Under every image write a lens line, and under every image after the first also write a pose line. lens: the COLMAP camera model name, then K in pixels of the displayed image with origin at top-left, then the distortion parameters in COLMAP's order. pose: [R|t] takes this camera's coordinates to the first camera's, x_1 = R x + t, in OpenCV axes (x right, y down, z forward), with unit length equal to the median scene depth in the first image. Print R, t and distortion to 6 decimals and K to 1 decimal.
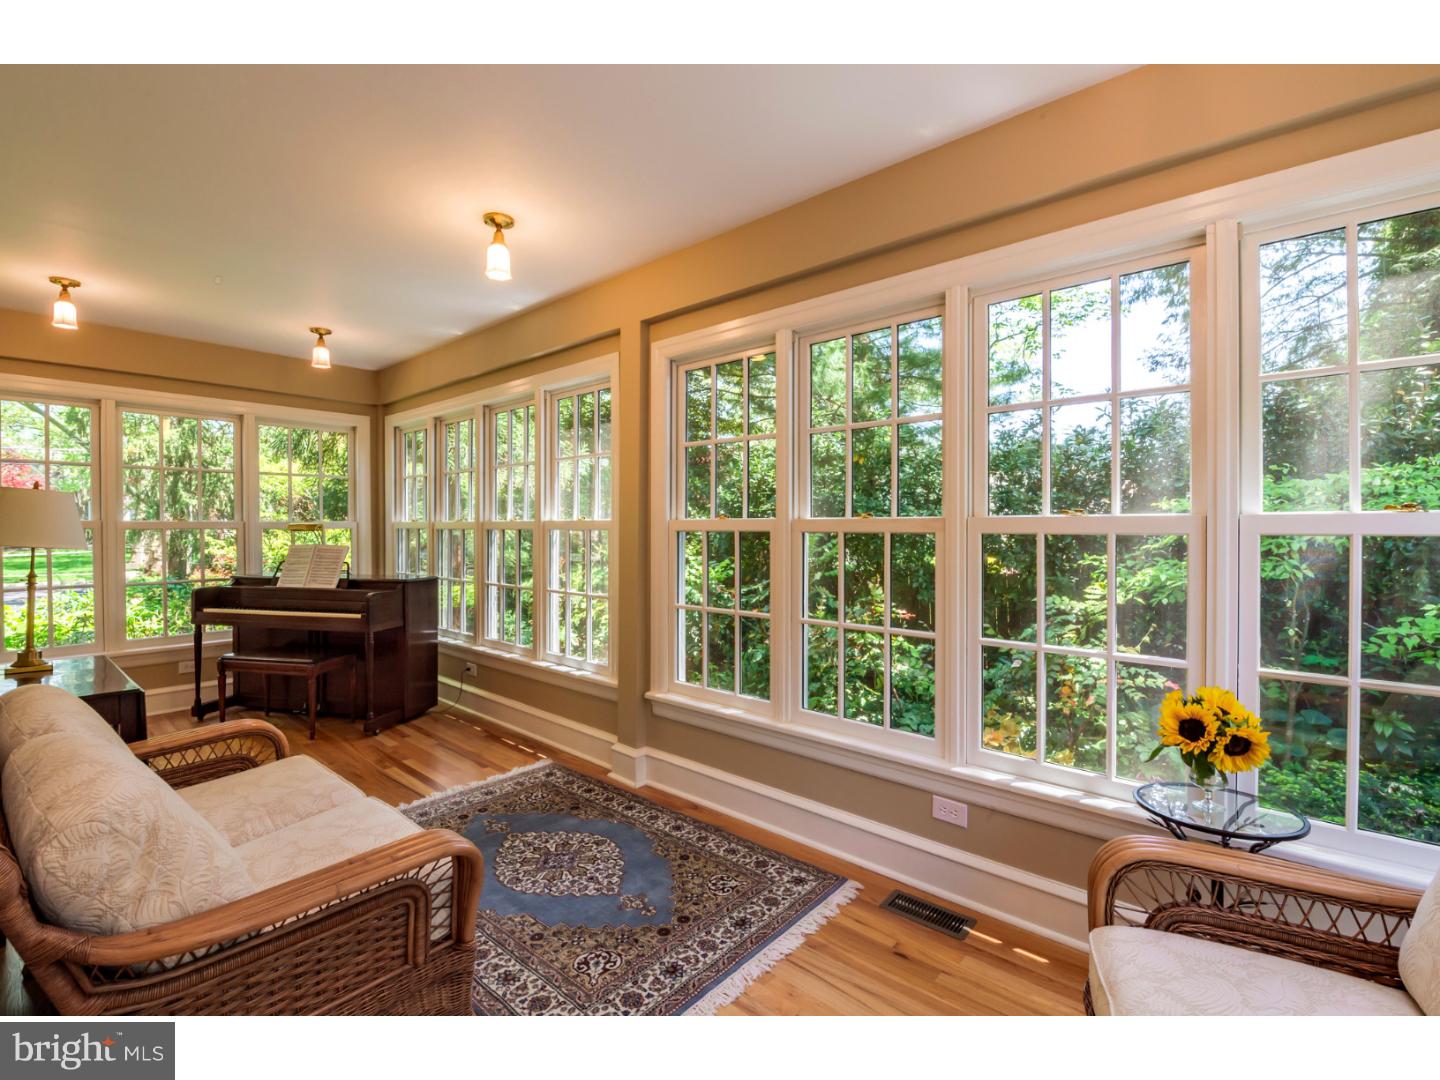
lens RADIAL K [[624.9, 0, 757.7], [0, 624.9, 531.7], [0, 0, 1]] dist [-0.010916, -0.003547]
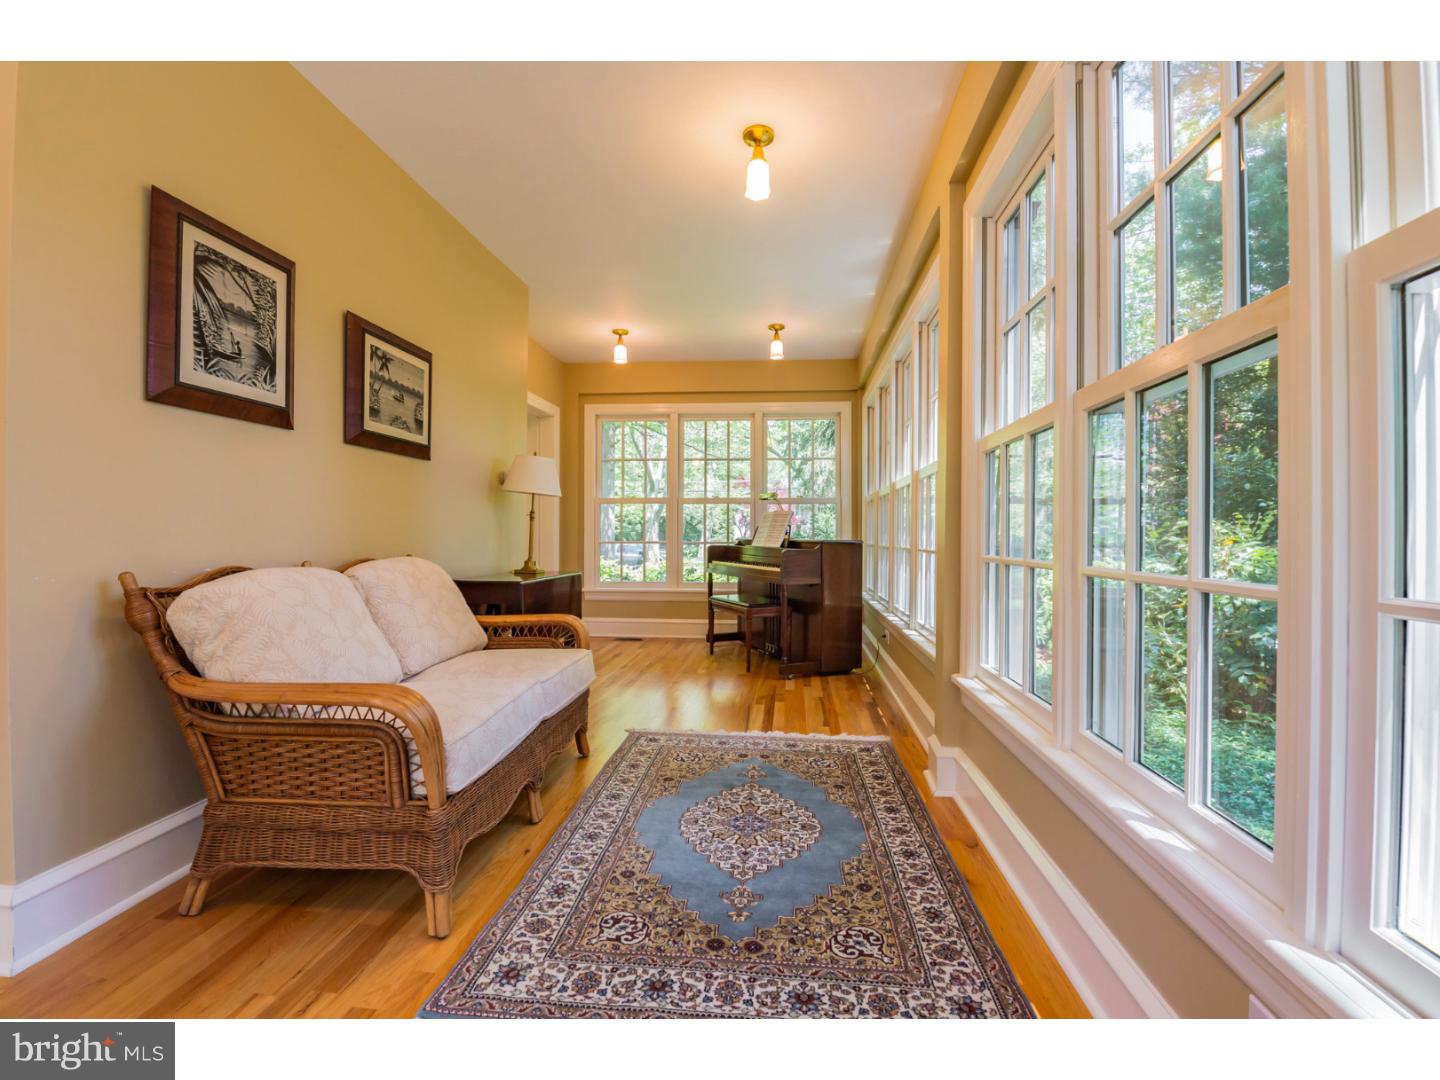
lens RADIAL K [[624.9, 0, 722.7], [0, 624.9, 540.7], [0, 0, 1]] dist [-0.010916, -0.003547]
pose [[0.568841, 0.005402, -0.822430, 0.294299], [0.003729, 0.999951, 0.009147, 0.095915], [0.822439, -0.008270, 0.568793, 0.370522]]
